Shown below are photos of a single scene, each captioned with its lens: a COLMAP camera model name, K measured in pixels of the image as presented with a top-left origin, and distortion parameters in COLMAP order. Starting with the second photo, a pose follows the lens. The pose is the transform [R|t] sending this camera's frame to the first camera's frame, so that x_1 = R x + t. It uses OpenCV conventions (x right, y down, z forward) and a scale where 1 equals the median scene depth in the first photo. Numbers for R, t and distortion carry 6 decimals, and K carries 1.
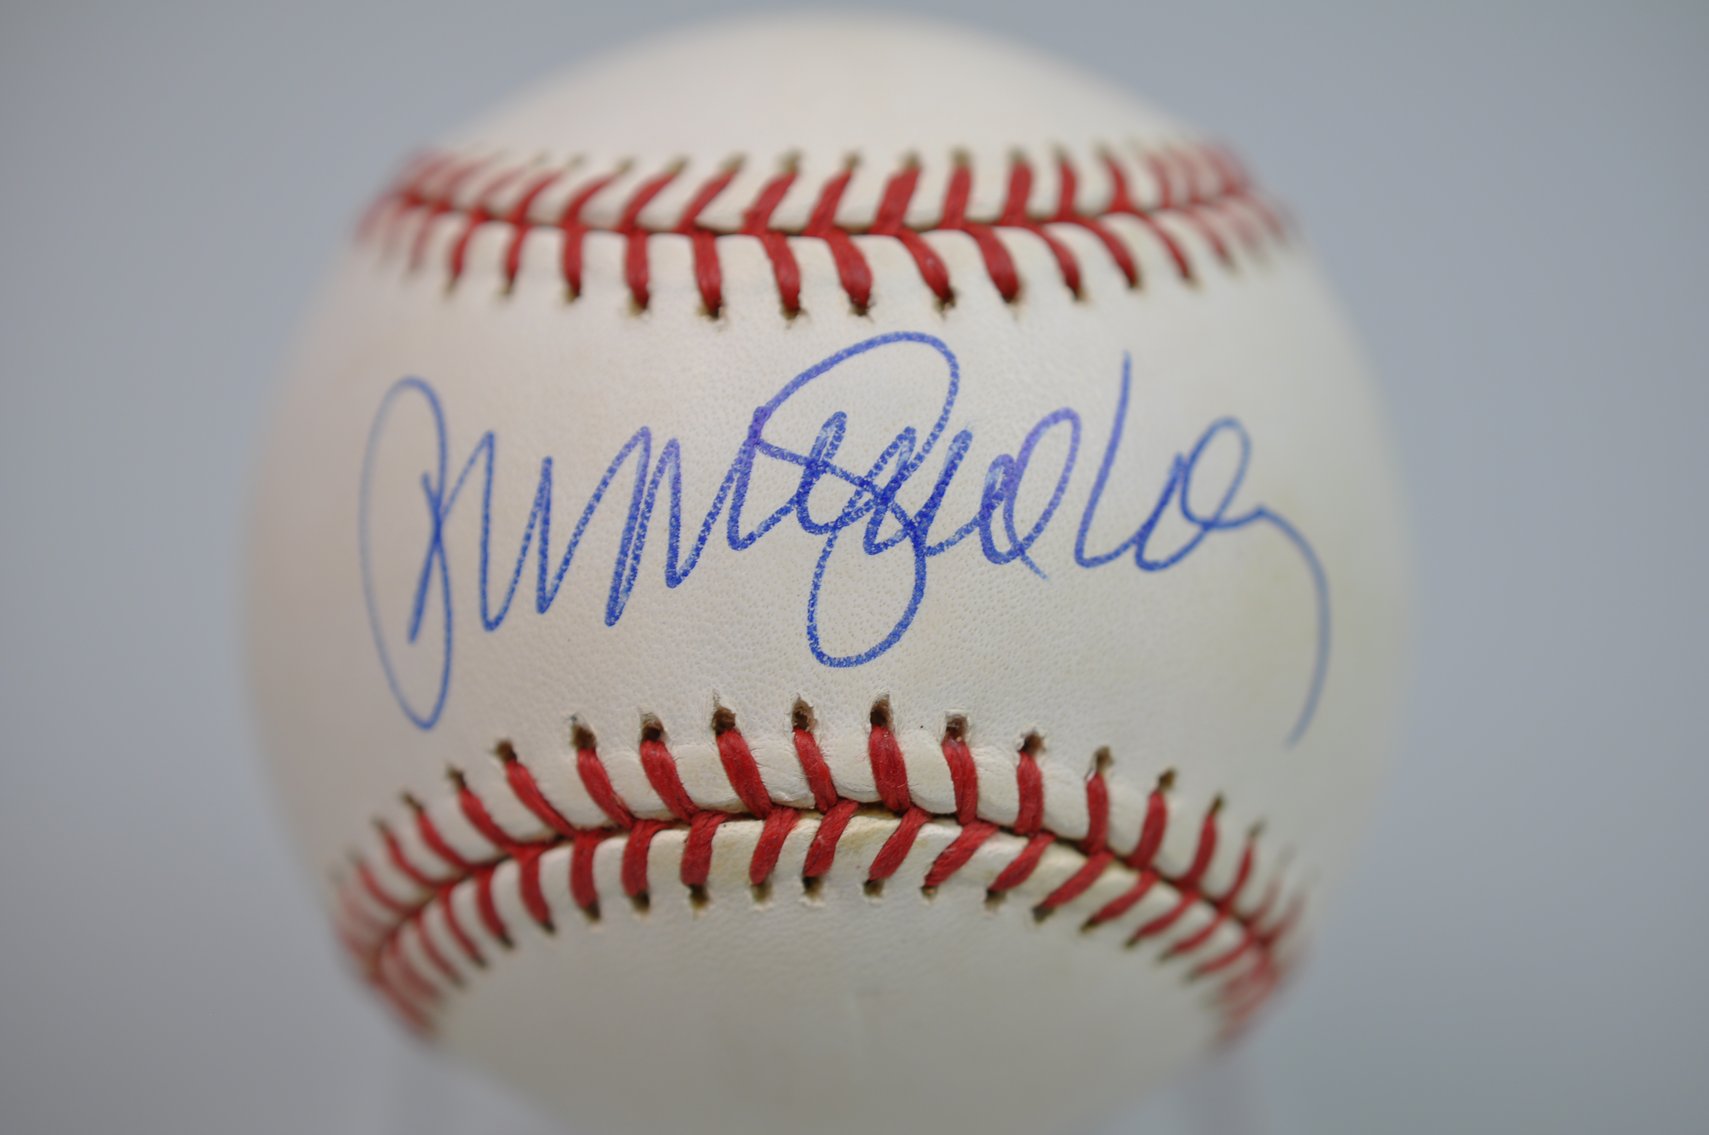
lens RADIAL K [[3772.7, 0, 860.7], [0, 3772.7, 567.3], [0, 0, 1]] dist [0.200939, 0.000000]
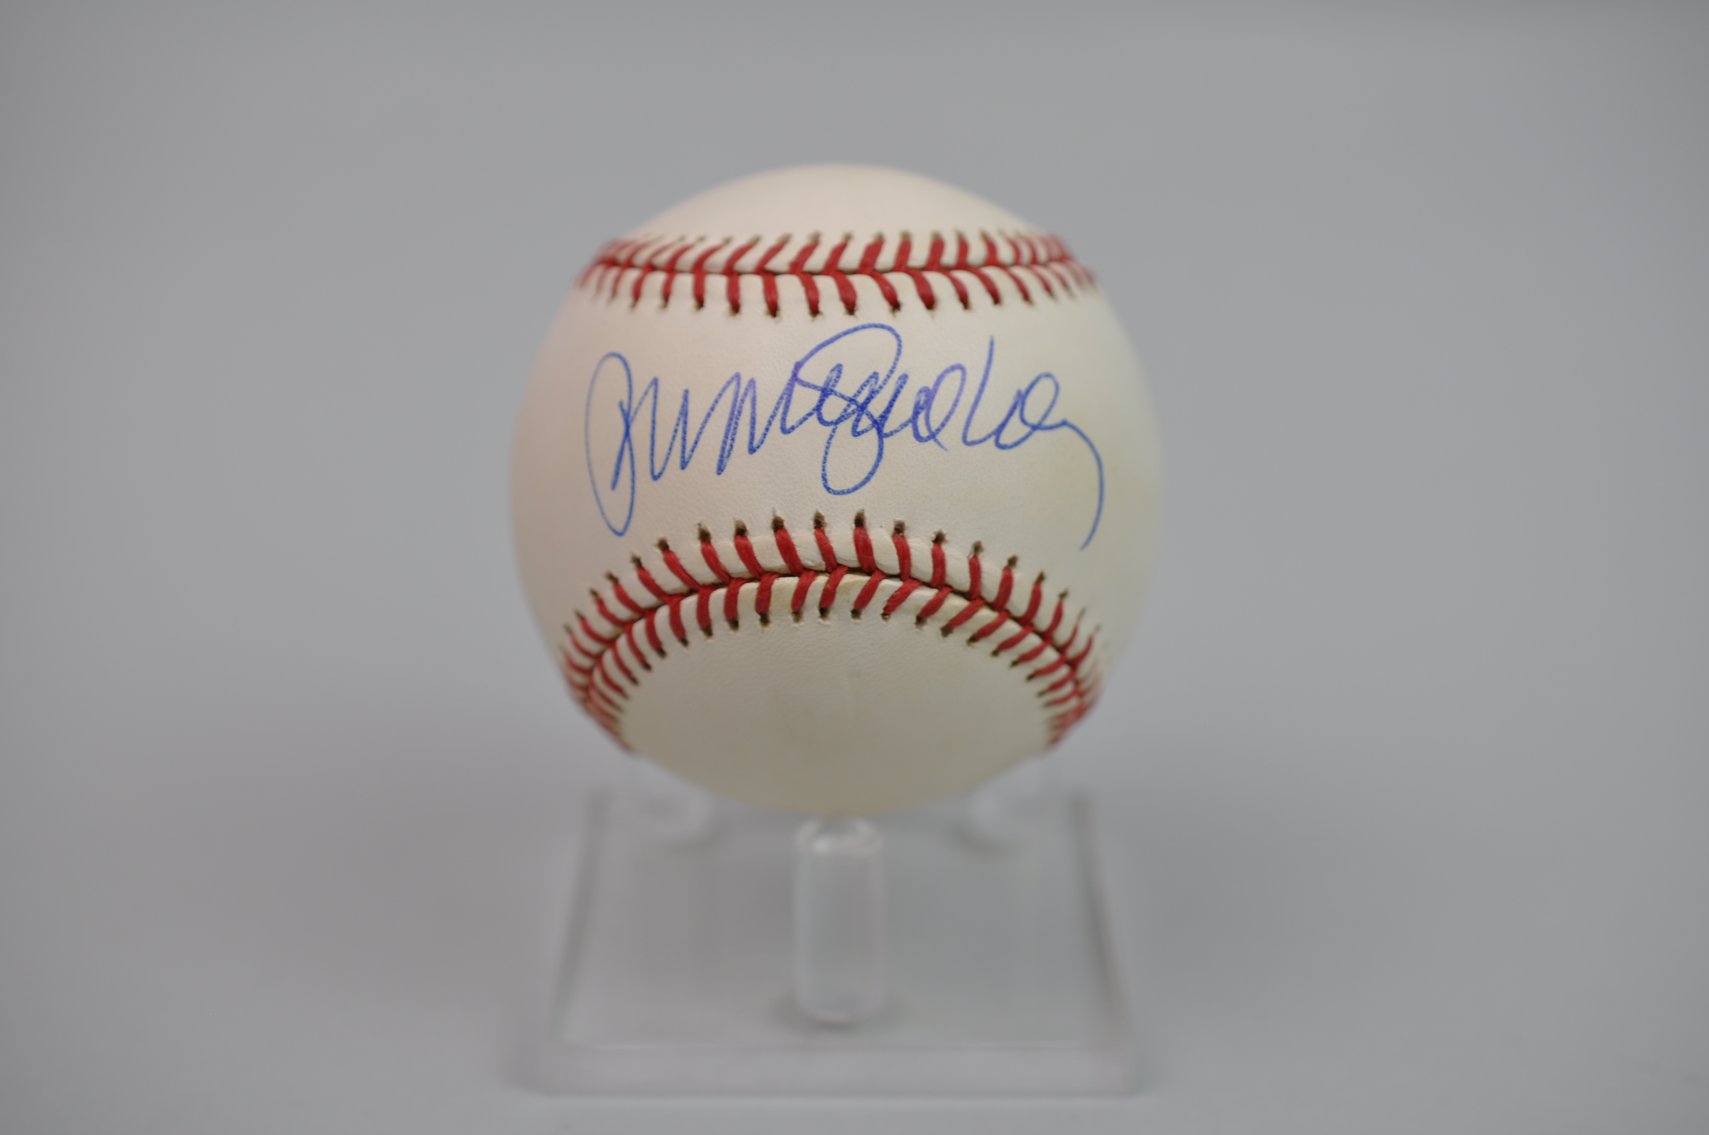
lens RADIAL K [[3772.7, 0, 855.9], [0, 3772.7, 566.6], [0, 0, 1]] dist [0.200939, 0.000000]
pose [[0.999827, 0.002401, -0.018464, 0.037518], [-0.003497, 0.998219, -0.059553, 0.171008], [0.018288, 0.059607, 0.998054, -0.881063]]
